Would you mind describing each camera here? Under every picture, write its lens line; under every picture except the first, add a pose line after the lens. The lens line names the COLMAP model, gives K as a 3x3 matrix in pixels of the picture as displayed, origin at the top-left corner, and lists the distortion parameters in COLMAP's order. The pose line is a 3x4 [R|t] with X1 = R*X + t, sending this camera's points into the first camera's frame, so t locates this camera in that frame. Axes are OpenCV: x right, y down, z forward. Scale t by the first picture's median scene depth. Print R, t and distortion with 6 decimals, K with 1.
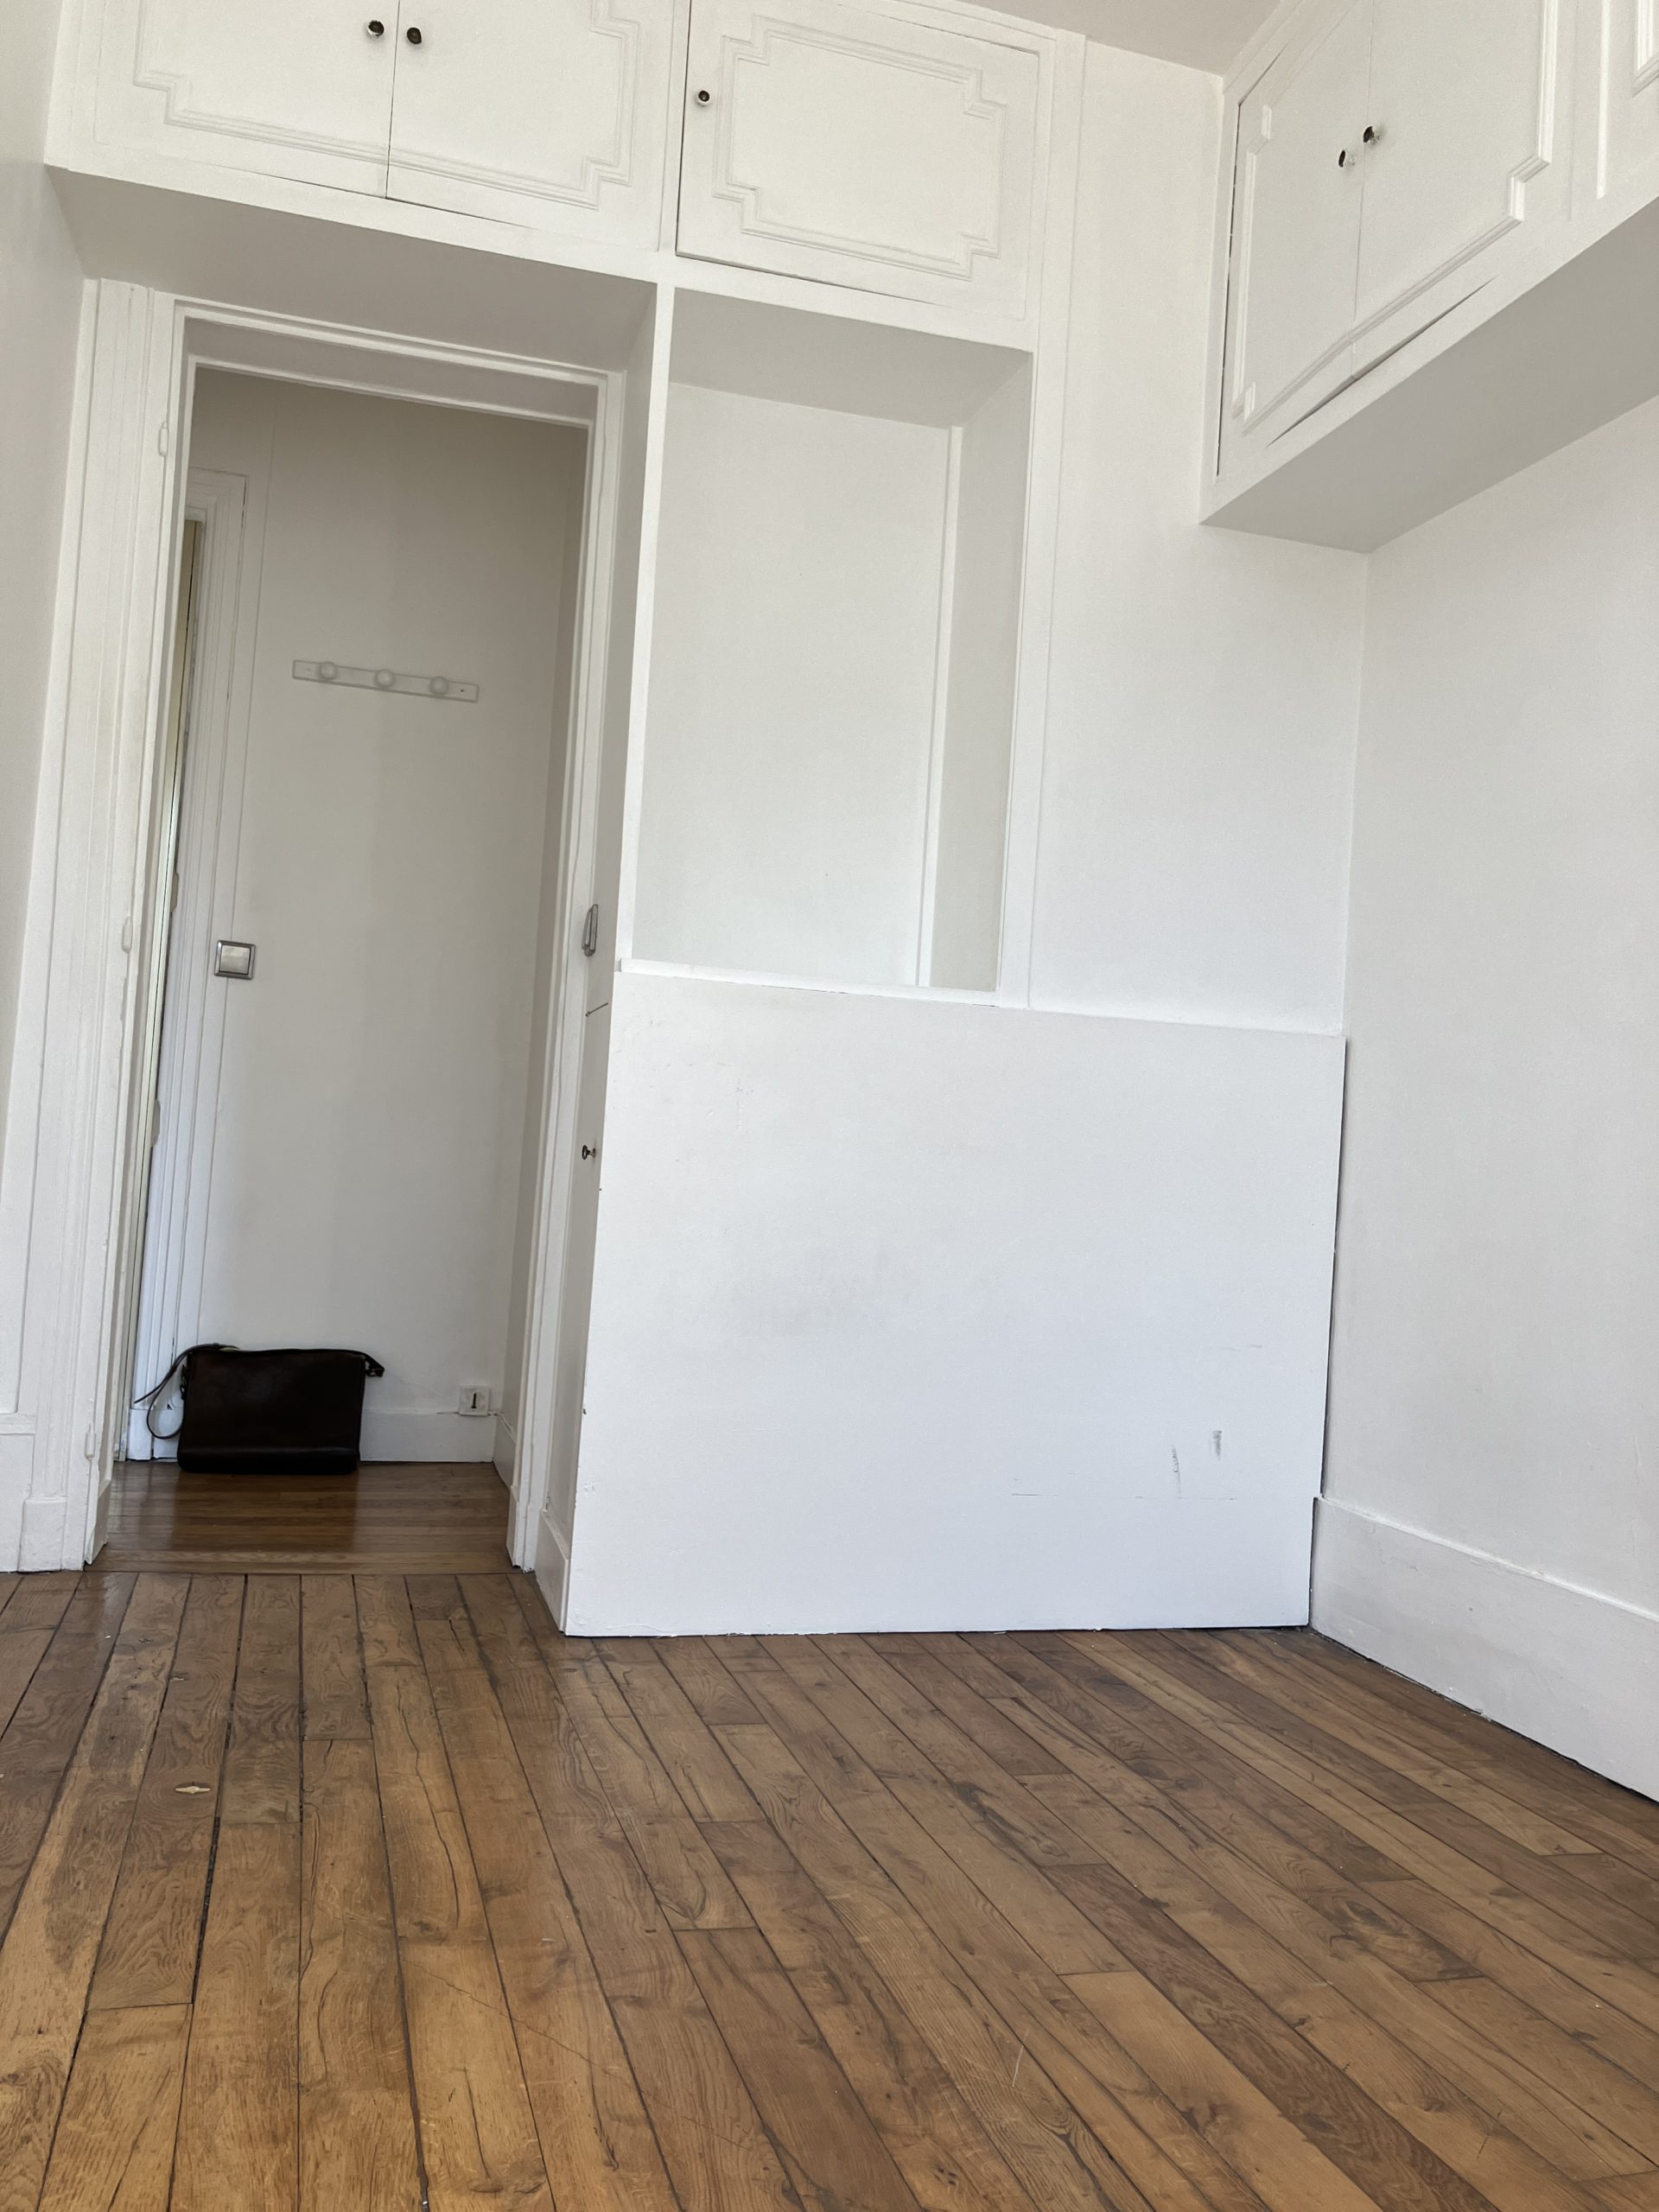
lens RADIAL K [[1826.0, 0, 832.1], [0, 1826.0, 1099.7], [0, 0, 1]] dist [0.037052, -0.014242]
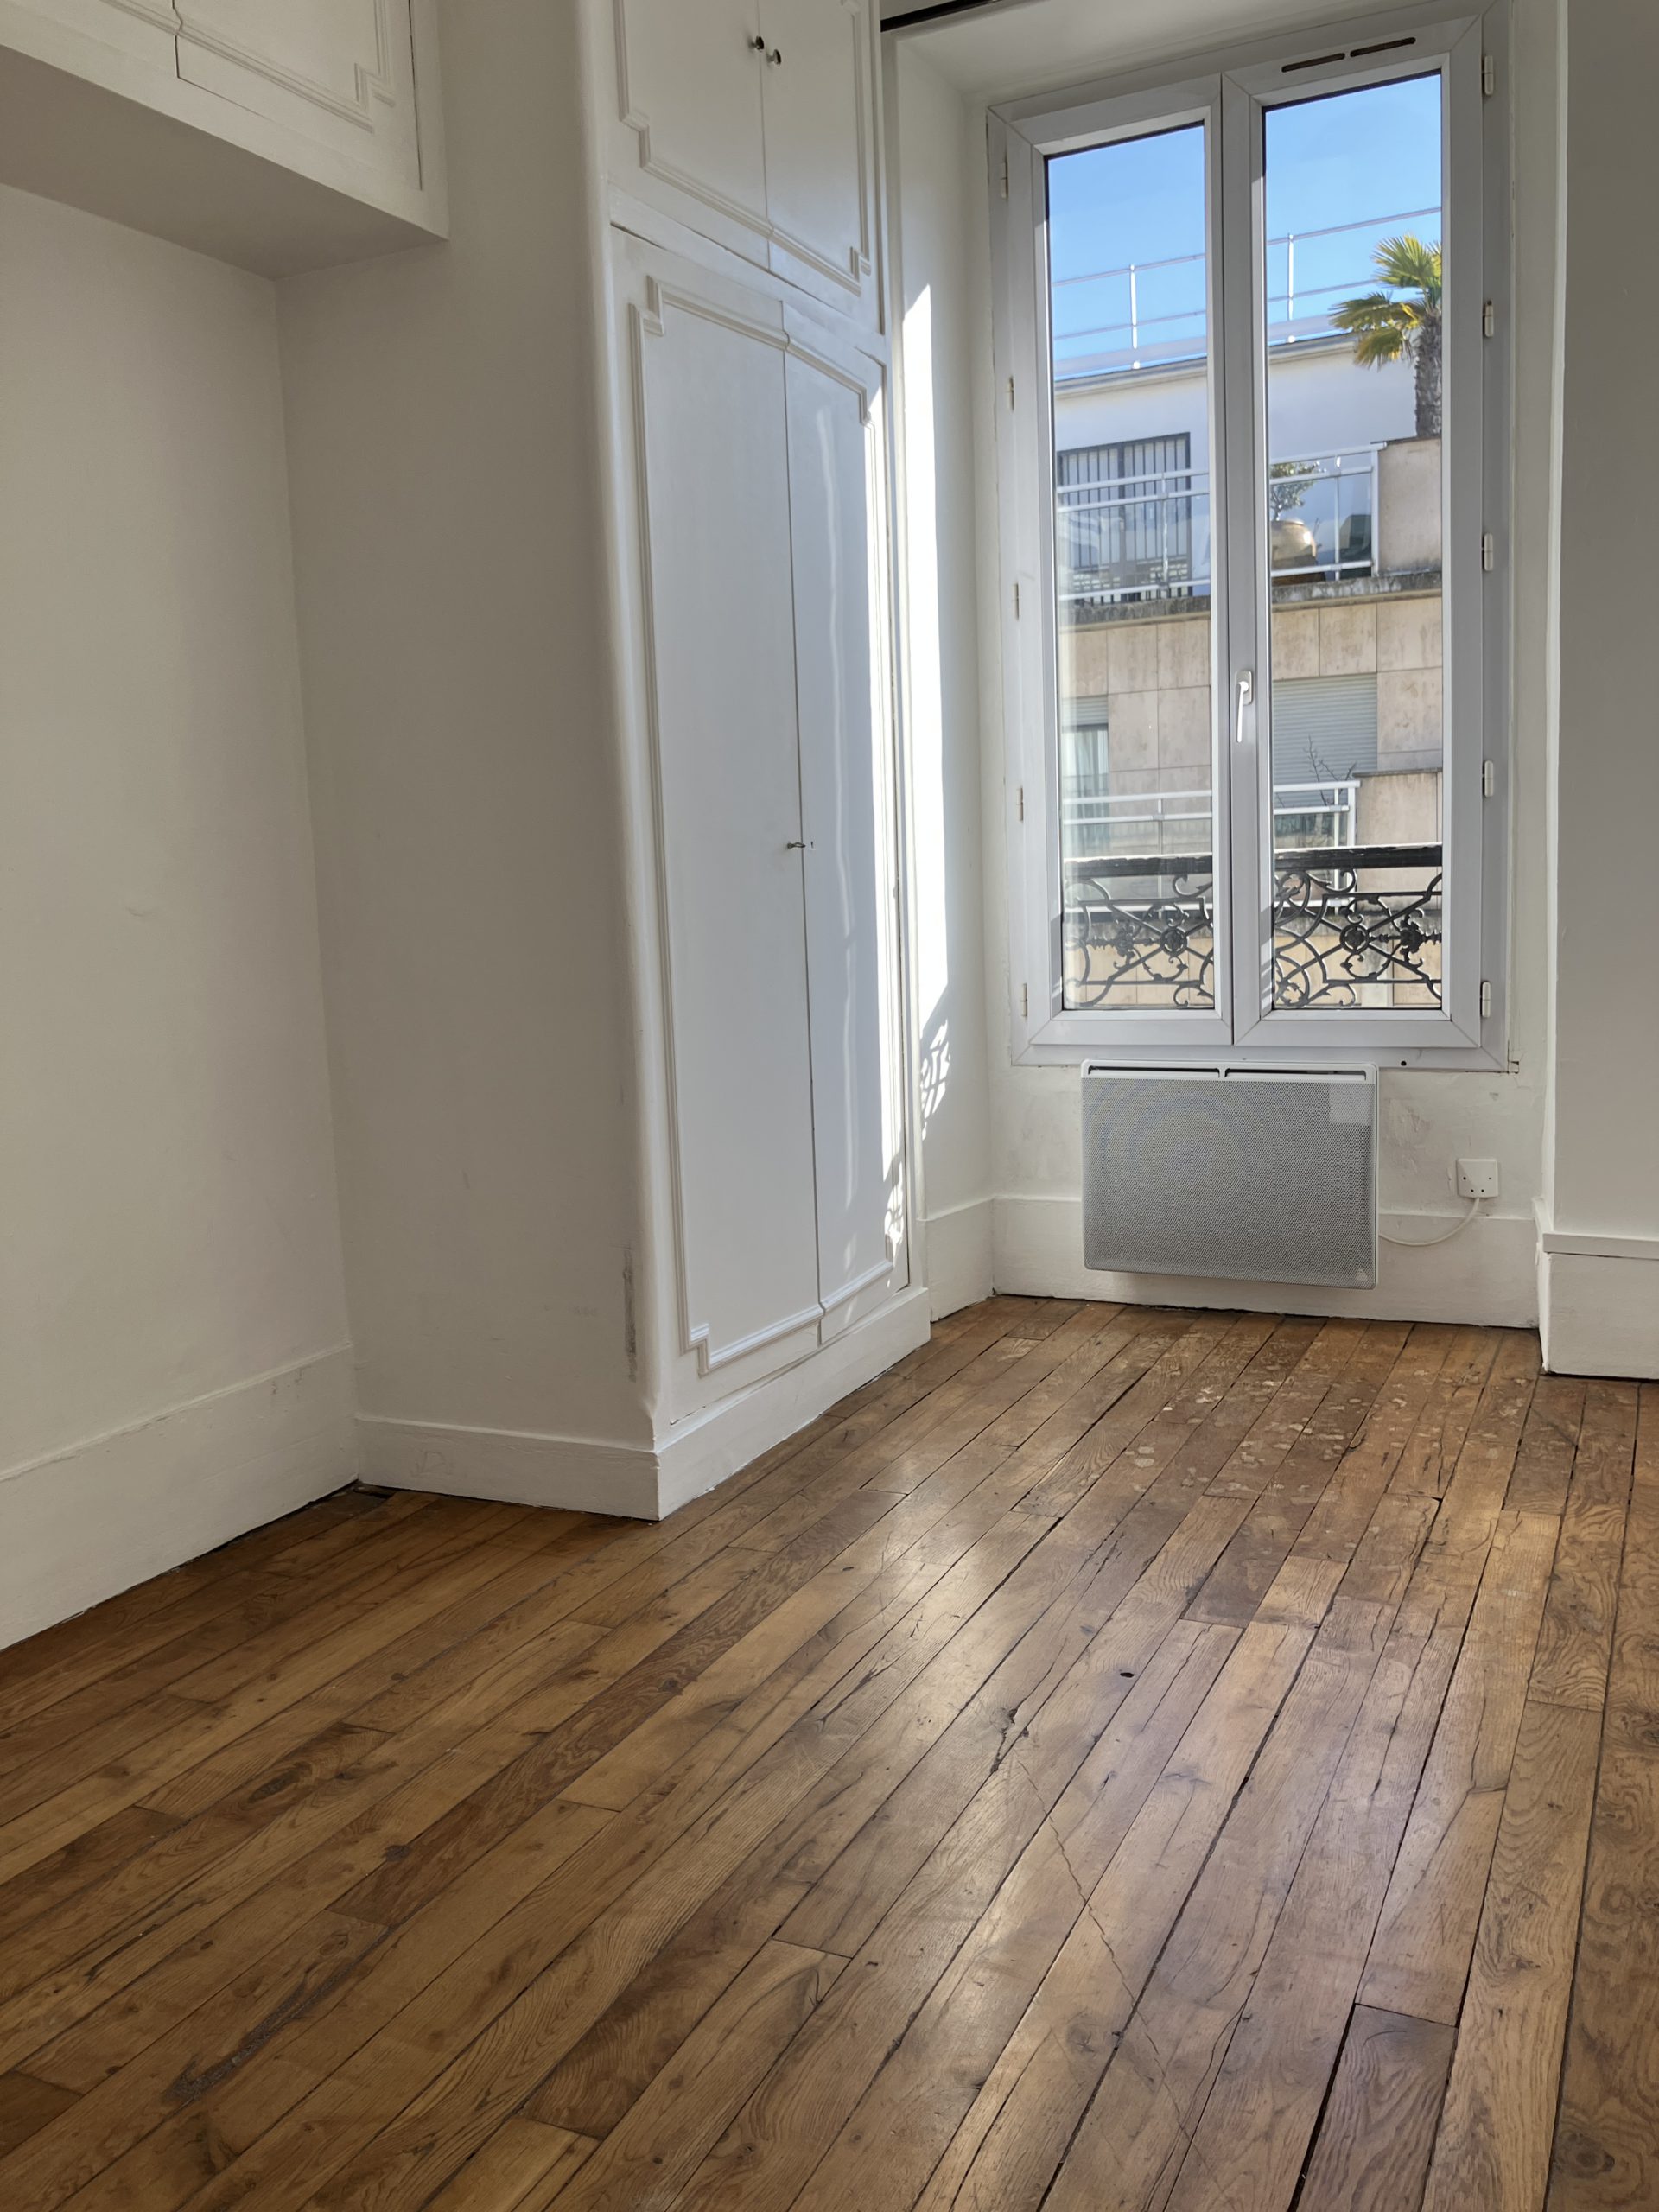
lens RADIAL K [[1826.0, 0, 836.4], [0, 1826.0, 1102.2], [0, 0, 1]] dist [0.037052, -0.014242]
pose [[-0.747186, -0.121037, 0.653500, -0.632768], [-0.038005, 0.989449, 0.139805, -0.115288], [-0.663527, 0.079624, -0.743903, 1.636165]]
